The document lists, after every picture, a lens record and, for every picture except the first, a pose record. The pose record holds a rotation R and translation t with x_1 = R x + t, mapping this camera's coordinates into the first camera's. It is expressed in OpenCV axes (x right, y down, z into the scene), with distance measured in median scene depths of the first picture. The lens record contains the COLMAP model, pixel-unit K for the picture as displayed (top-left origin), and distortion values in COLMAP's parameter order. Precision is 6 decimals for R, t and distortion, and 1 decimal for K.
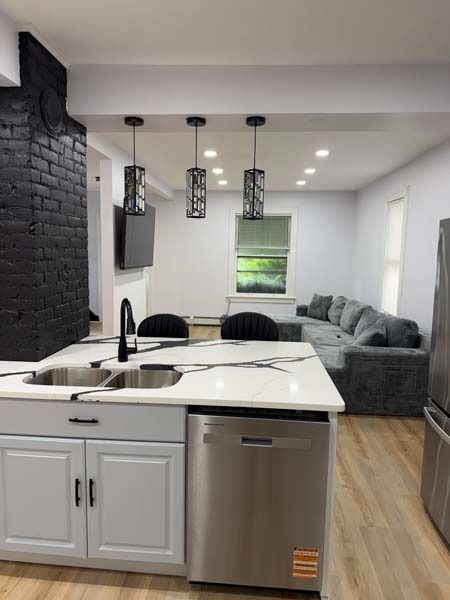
lens RADIAL K [[421.5, 0, 222.5], [0, 421.5, 301.5], [0, 0, 1]] dist [0.064878, -0.092278]
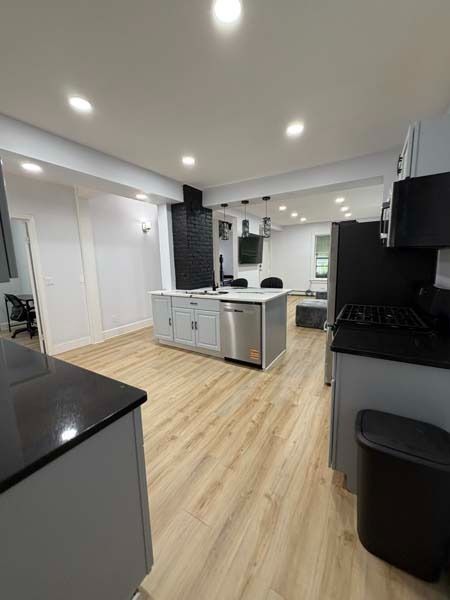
lens RADIAL K [[239.4, 0, 225.5], [0, 239.4, 299.0], [0, 0, 1]] dist [0.000196, 0.000616]
pose [[0.889943, 0.031714, -0.454968, 0.580779], [-0.015798, 0.999124, 0.038742, 0.132110], [0.455799, -0.027290, 0.889664, -0.427675]]
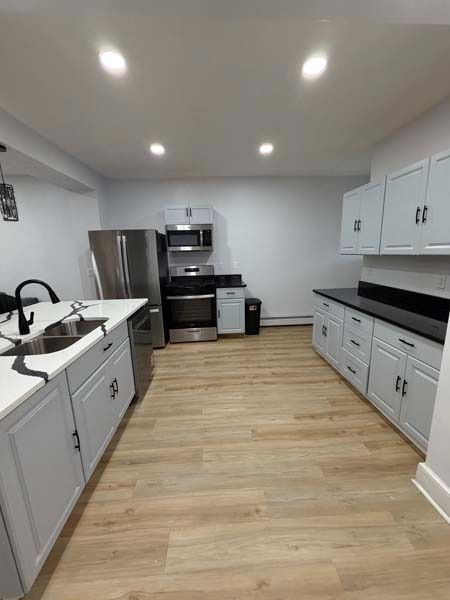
lens RADIAL K [[239.4, 0, 225.5], [0, 239.4, 299.0], [0, 0, 1]] dist [0.000196, 0.000616]
pose [[-0.142025, -0.211150, 0.967080, -0.960470], [0.139100, 0.963032, 0.230694, -0.032145], [-0.980041, 0.167286, -0.107404, 0.492135]]
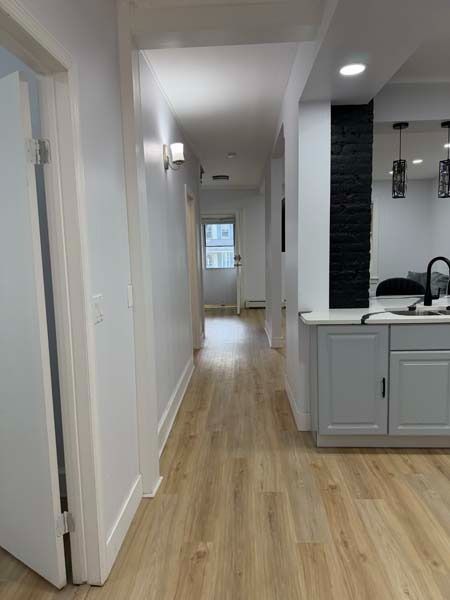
lens RADIAL K [[421.5, 0, 222.5], [0, 421.5, 301.5], [0, 0, 1]] dist [0.064878, -0.092278]
pose [[0.998377, -0.049431, 0.028271, -0.916424], [0.049280, 0.998767, 0.006018, 0.088990], [-0.028533, -0.004615, 0.999582, -0.326373]]
